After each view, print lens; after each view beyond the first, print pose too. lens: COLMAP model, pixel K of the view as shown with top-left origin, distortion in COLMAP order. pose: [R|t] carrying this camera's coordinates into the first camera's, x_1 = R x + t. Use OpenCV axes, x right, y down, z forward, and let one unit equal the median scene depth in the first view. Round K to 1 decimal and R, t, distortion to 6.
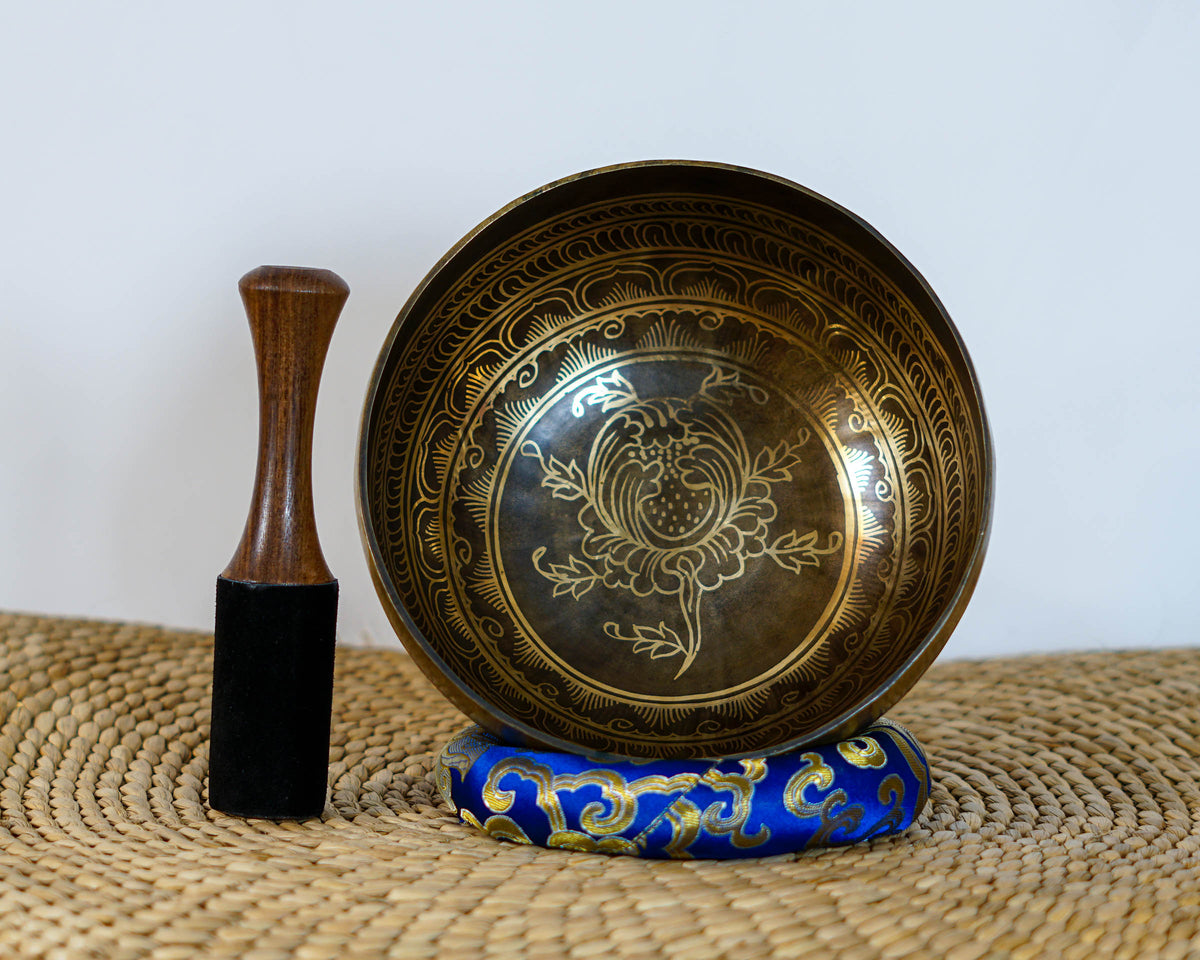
lens RADIAL K [[4330.2, 0, 600.0], [0, 4330.2, 480.0], [0, 0, 1]] dist [-0.179514, -0.005990]
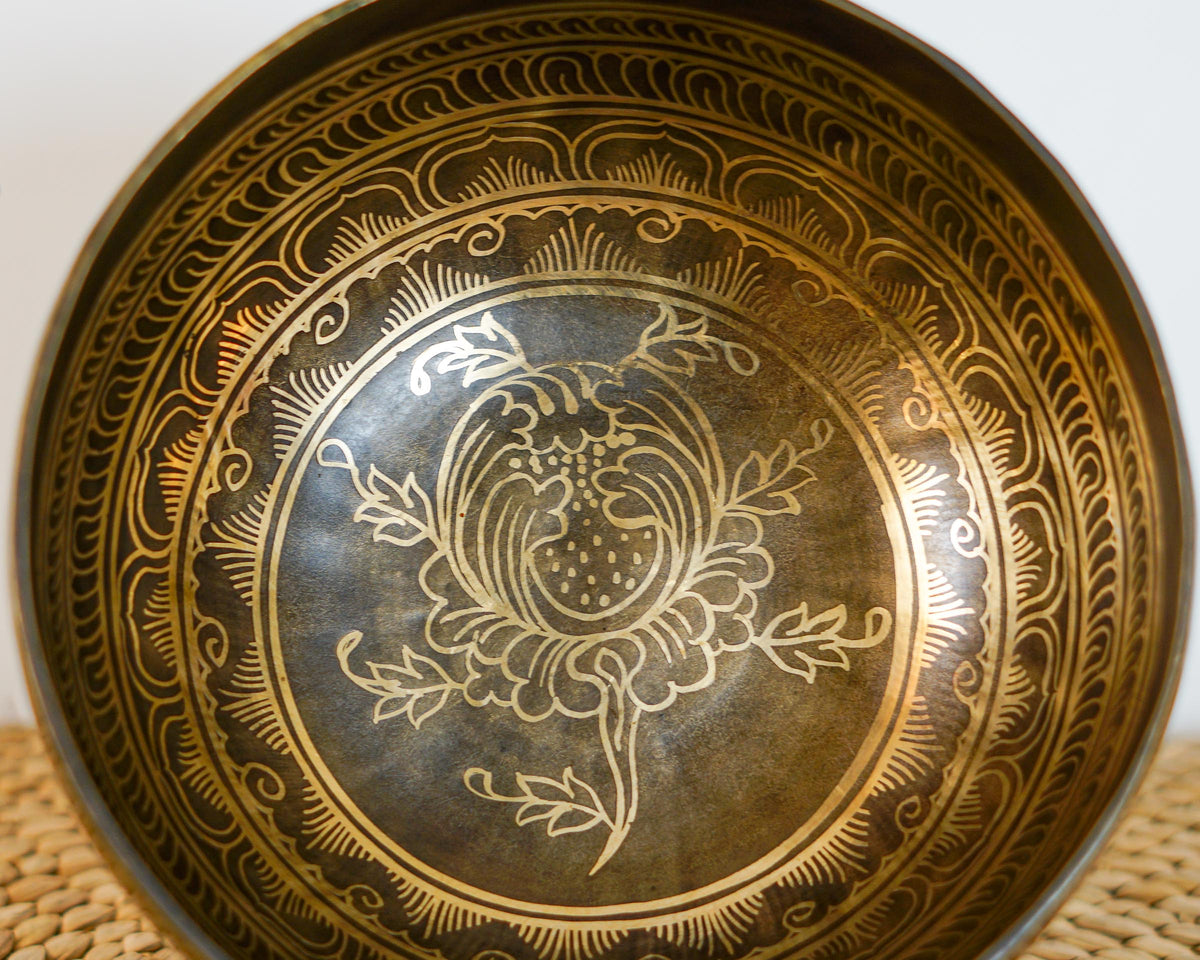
lens RADIAL K [[4330.2, 0, 600.0], [0, 4330.2, 480.0], [0, 0, 1]] dist [-0.179514, -0.005990]
pose [[0.998949, 0.006471, 0.045373, -0.007208], [-0.009618, 0.997537, 0.069473, -0.043223], [-0.044812, -0.069837, 0.996551, 0.443799]]
